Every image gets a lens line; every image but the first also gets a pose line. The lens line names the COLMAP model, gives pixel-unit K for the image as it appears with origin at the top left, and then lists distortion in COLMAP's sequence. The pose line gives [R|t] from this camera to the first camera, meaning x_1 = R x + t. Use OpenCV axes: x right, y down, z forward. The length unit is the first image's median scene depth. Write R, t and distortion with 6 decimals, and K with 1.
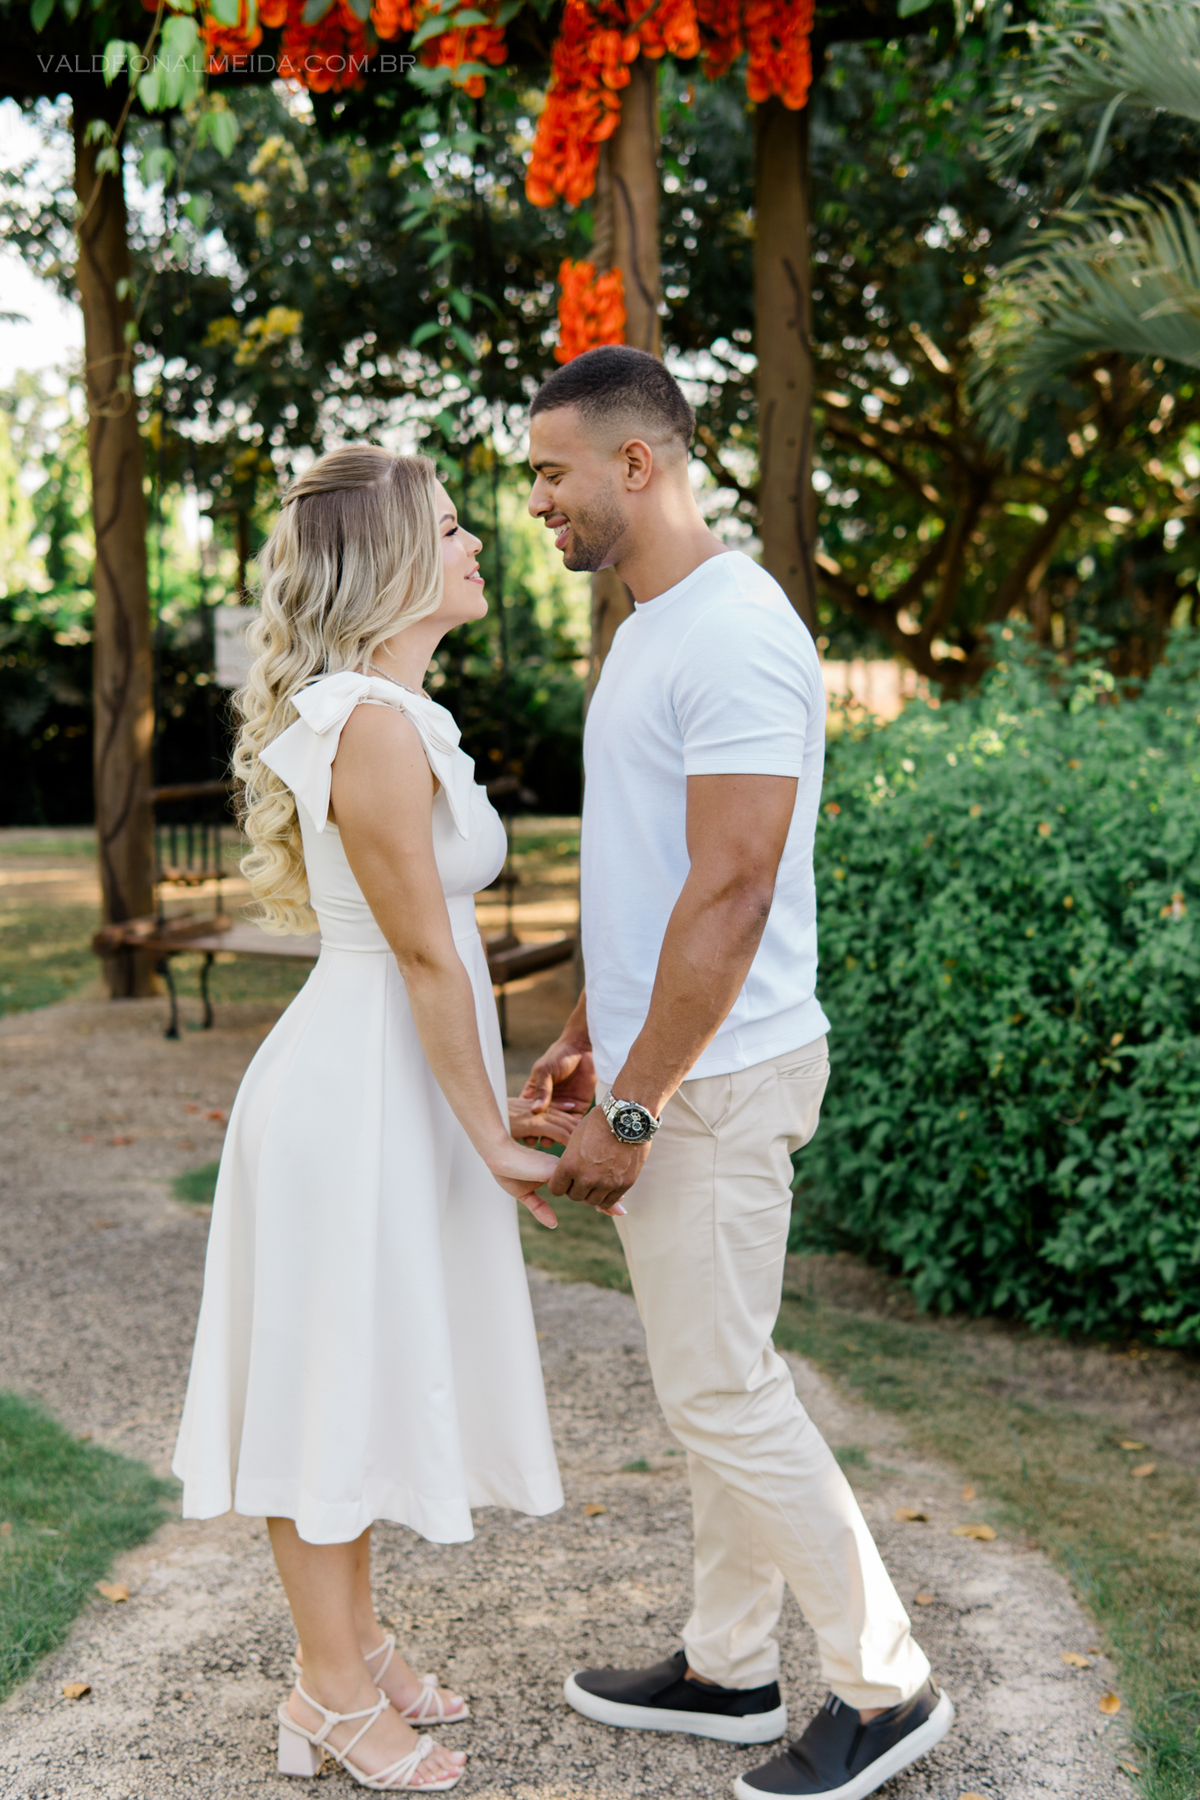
lens RADIAL K [[2350.1, 0, 597.5], [0, 2350.1, 892.6], [0, 0, 1]] dist [-0.019459, 0.257874]
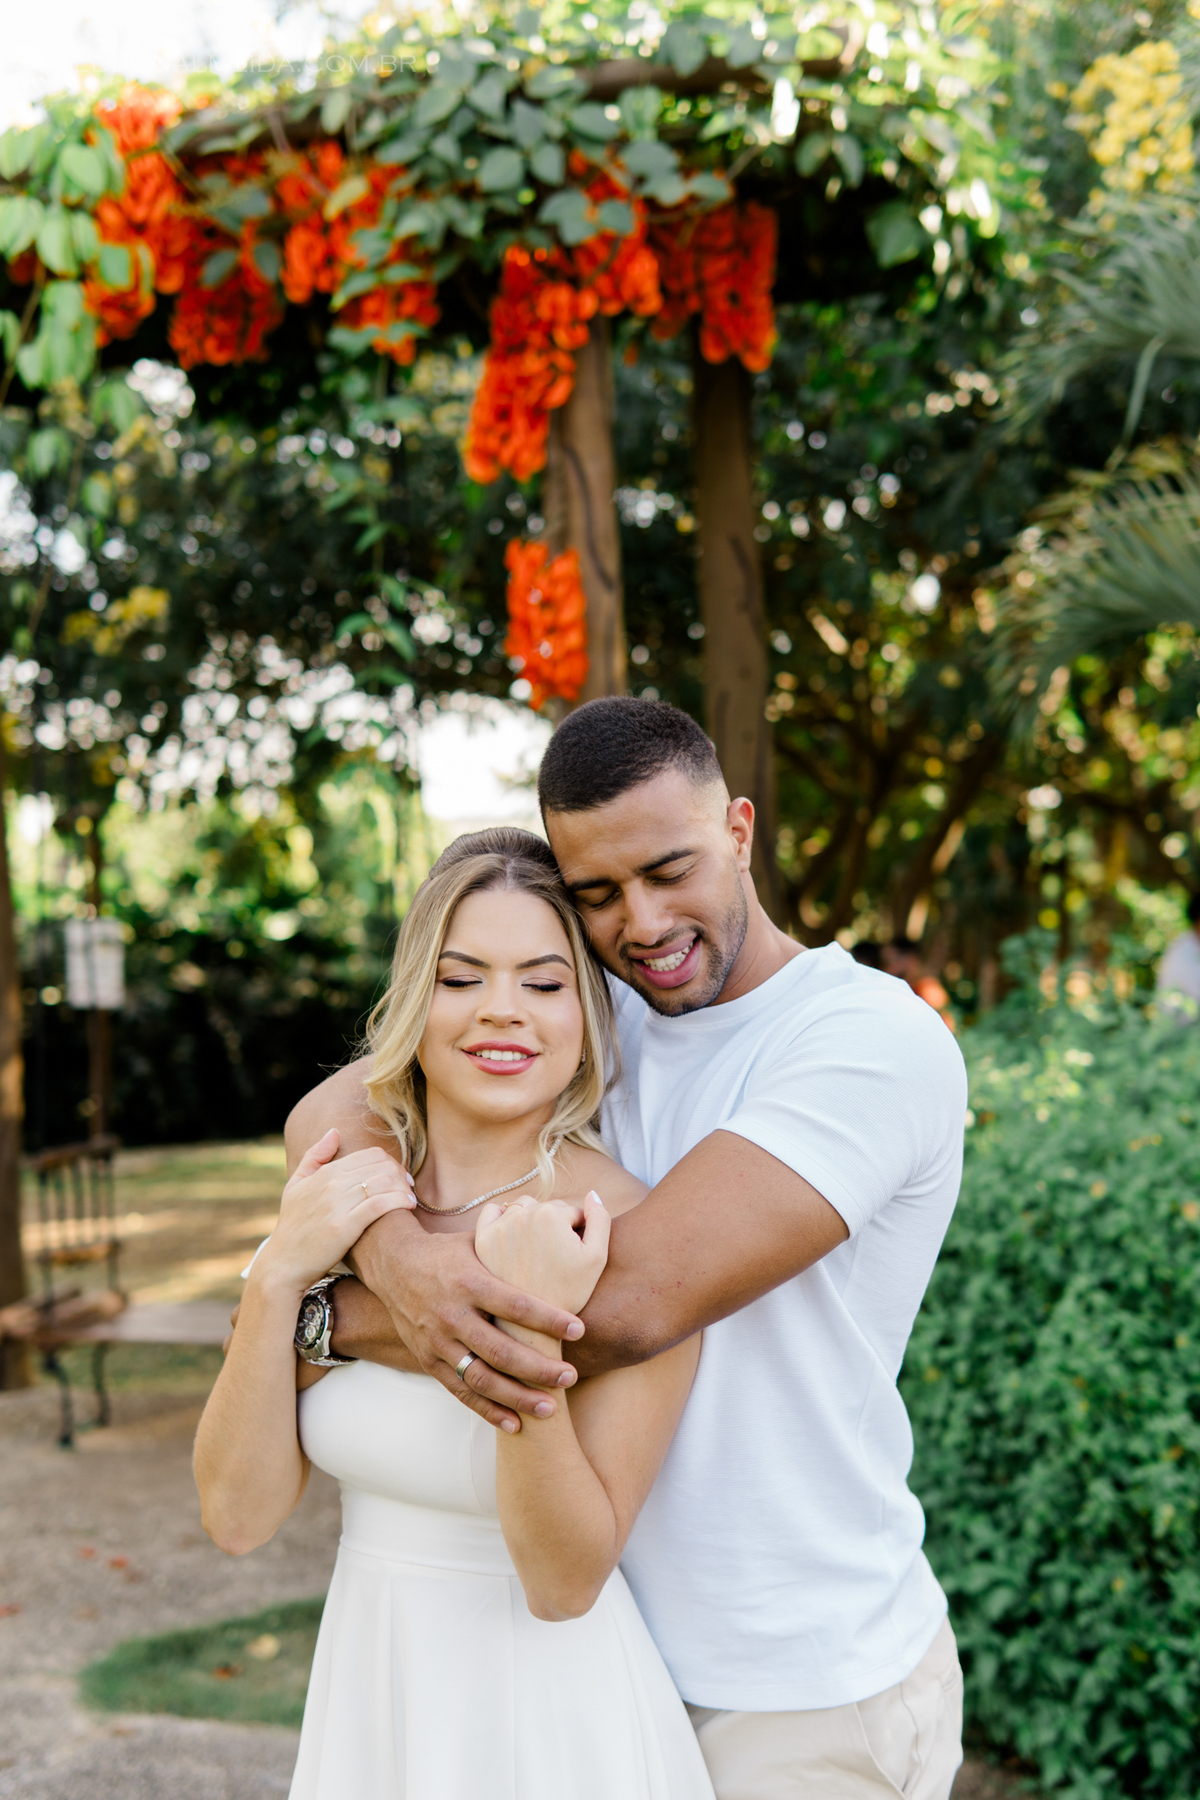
lens RADIAL K [[2350.1, 0, 597.5], [0, 2350.1, 892.6], [0, 0, 1]] dist [-0.019459, 0.257874]
pose [[0.996903, -0.036045, 0.069894, -0.060317], [0.044118, 0.992076, -0.117640, -0.046441], [-0.065100, 0.120359, 0.990594, 0.193349]]
